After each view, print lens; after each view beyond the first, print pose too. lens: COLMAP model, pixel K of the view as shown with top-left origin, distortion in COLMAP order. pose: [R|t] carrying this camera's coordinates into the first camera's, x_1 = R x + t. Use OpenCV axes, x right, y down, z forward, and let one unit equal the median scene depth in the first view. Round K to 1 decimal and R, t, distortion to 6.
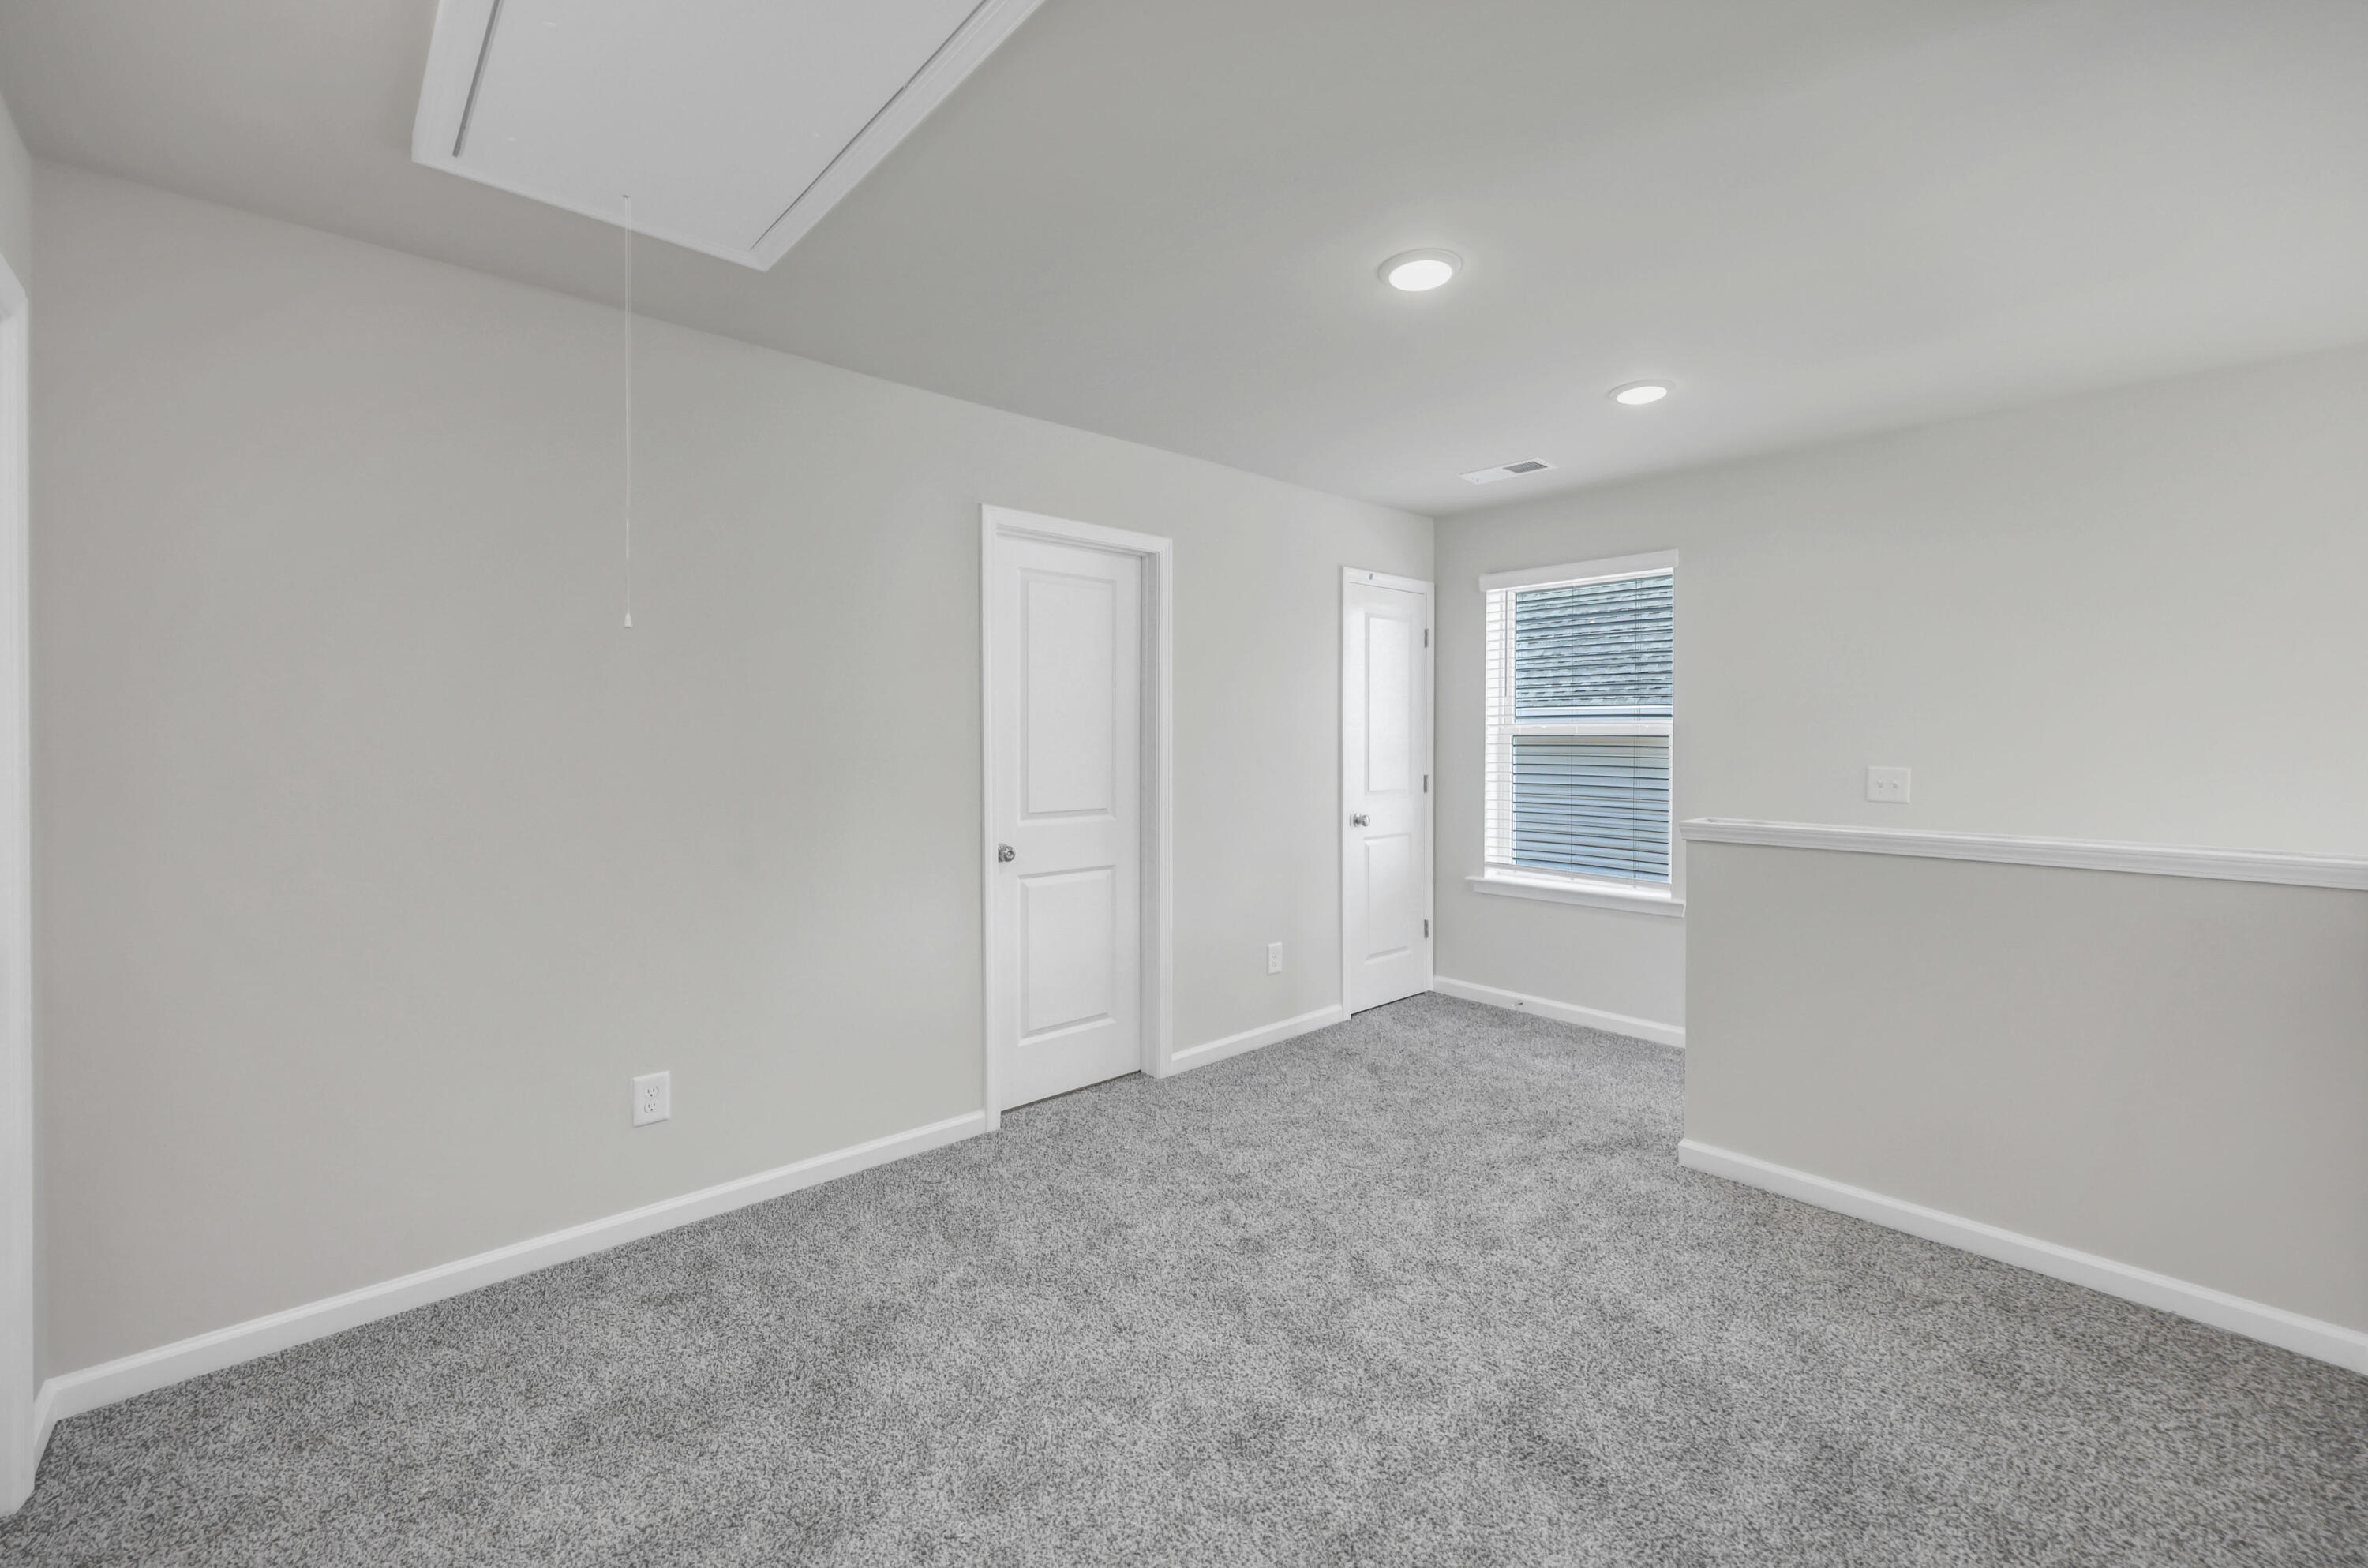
lens RADIAL K [[976.3, 0, 1183.8], [0, 976.3, 754.0], [0, 0, 1]] dist [-0.000592, -0.000116]
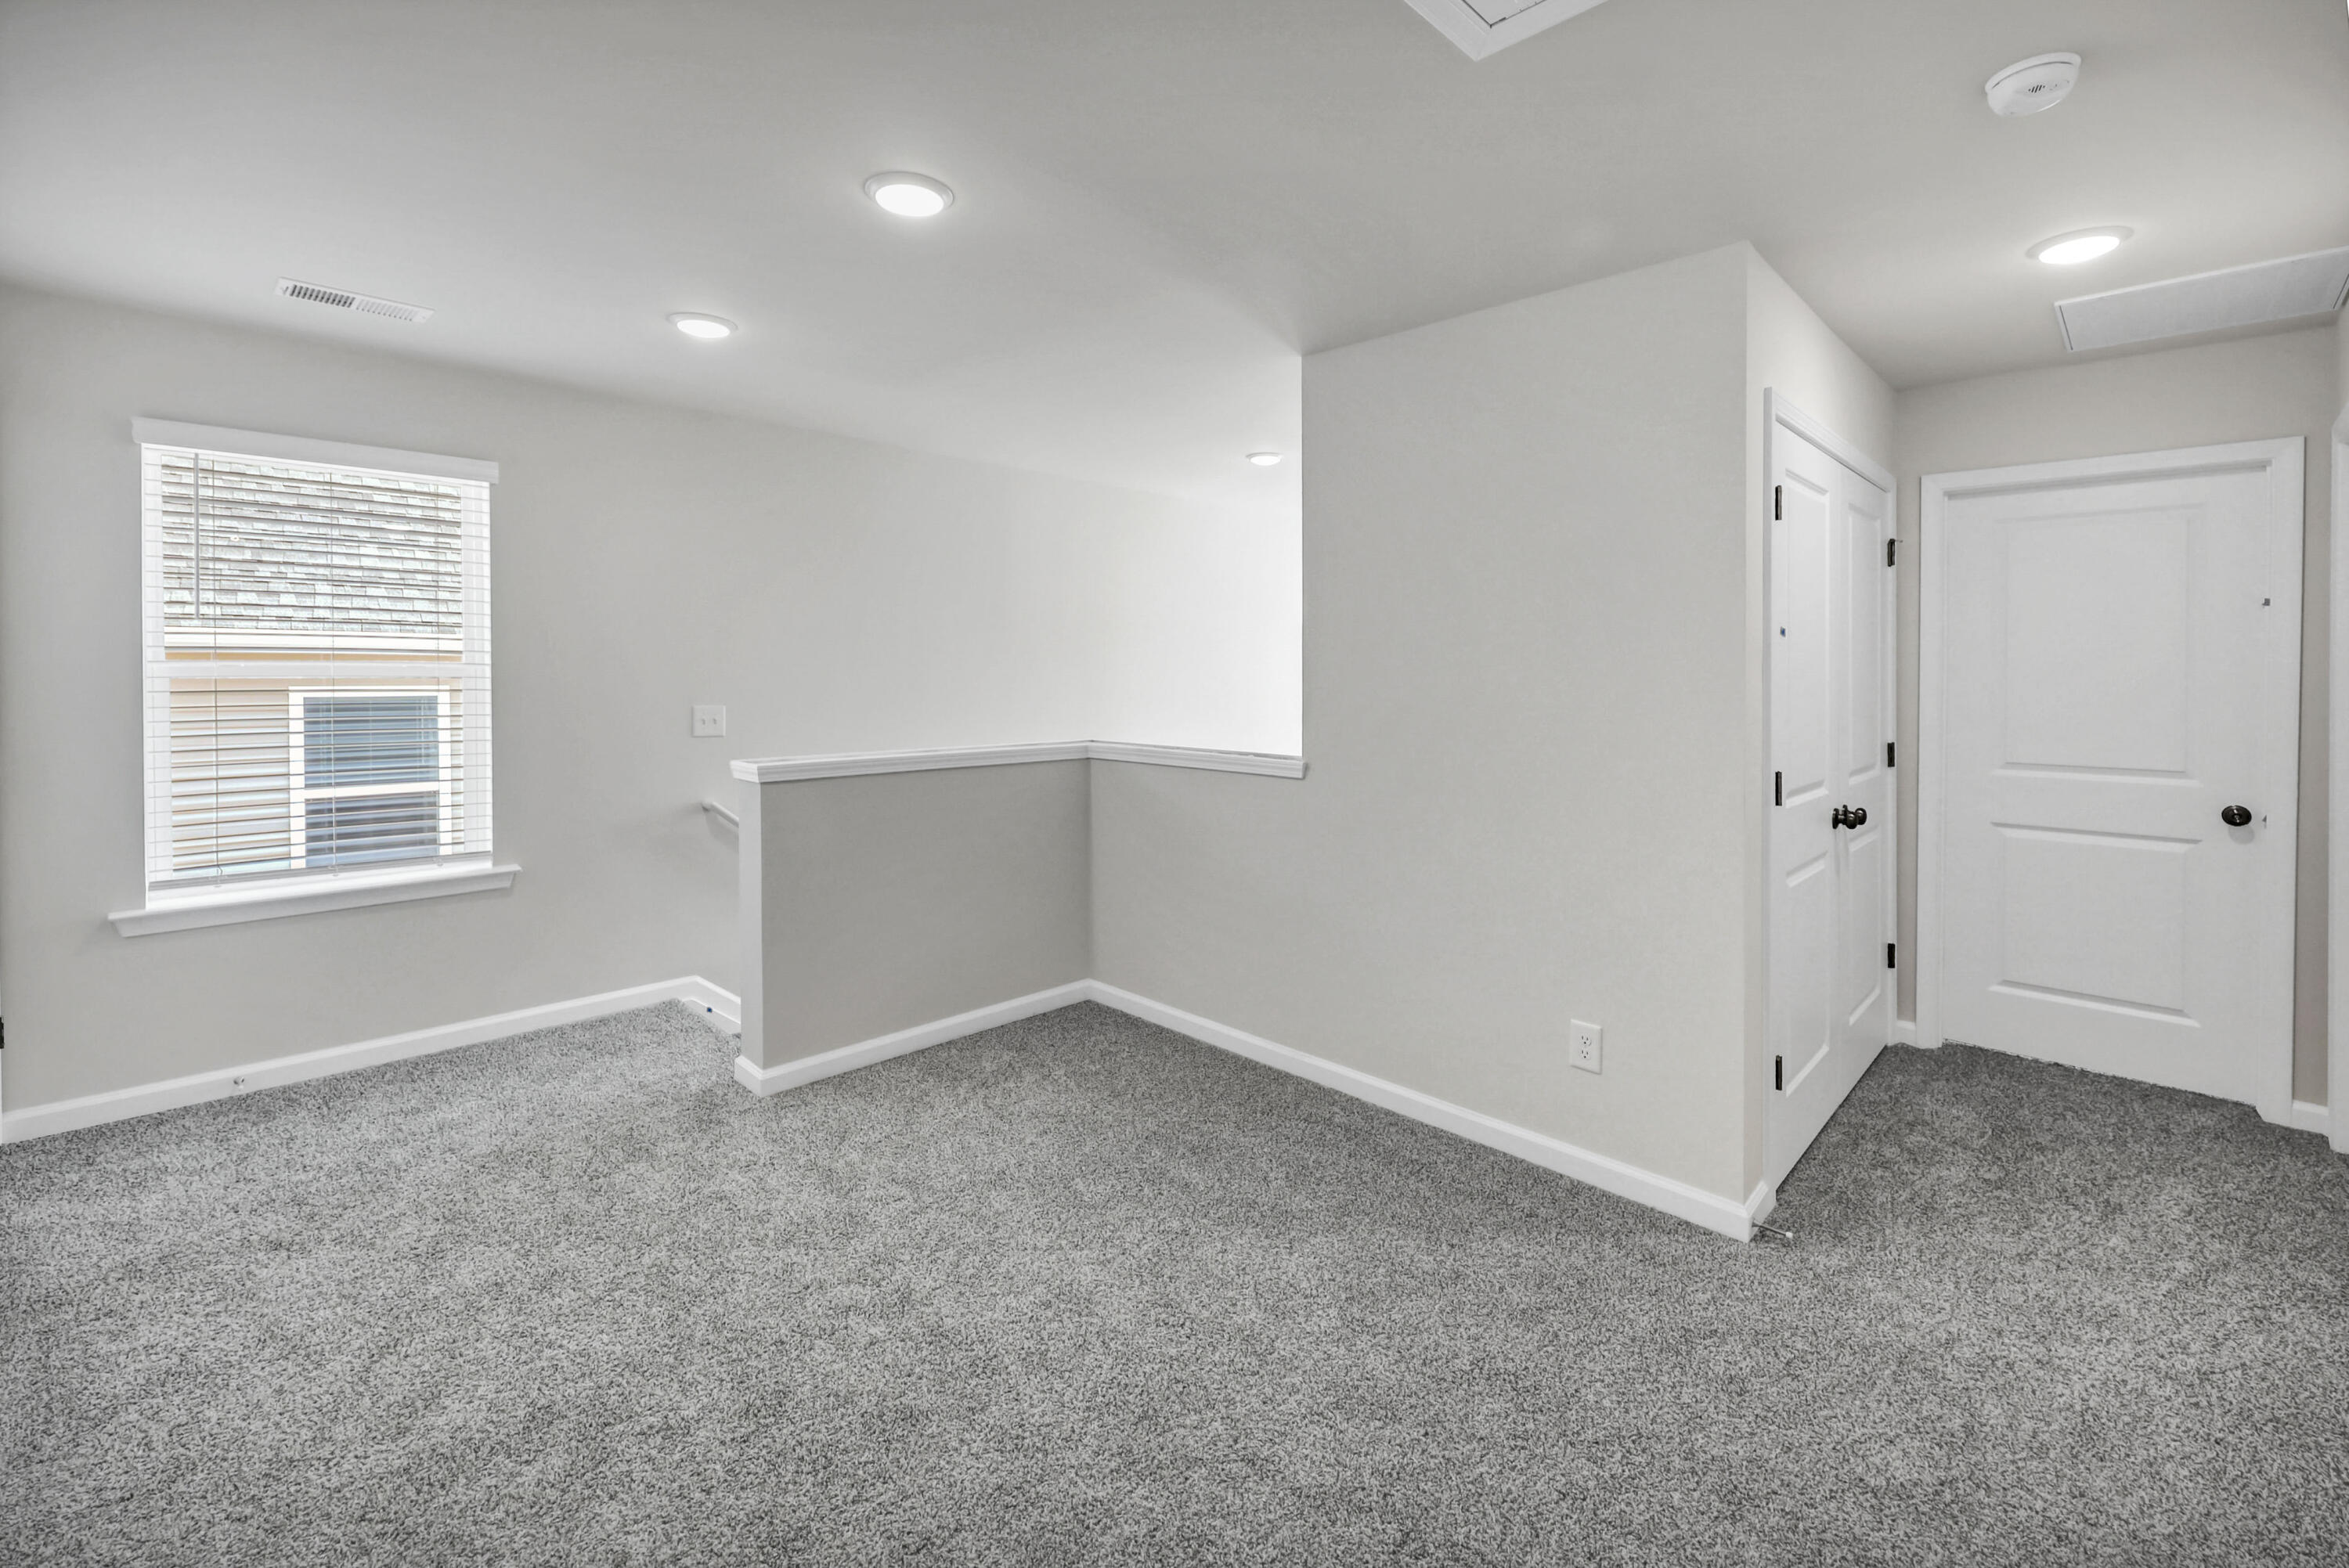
lens RADIAL K [[1006.6, 0, 1176.6], [0, 1006.6, 667.1], [0, 0, 1]] dist [0.000278, 0.000057]
pose [[-0.050923, 0.003466, 0.998697, -0.537025], [0.013105, 0.999910, -0.002802, -0.023418], [-0.998617, 0.012945, -0.050963, 0.572843]]
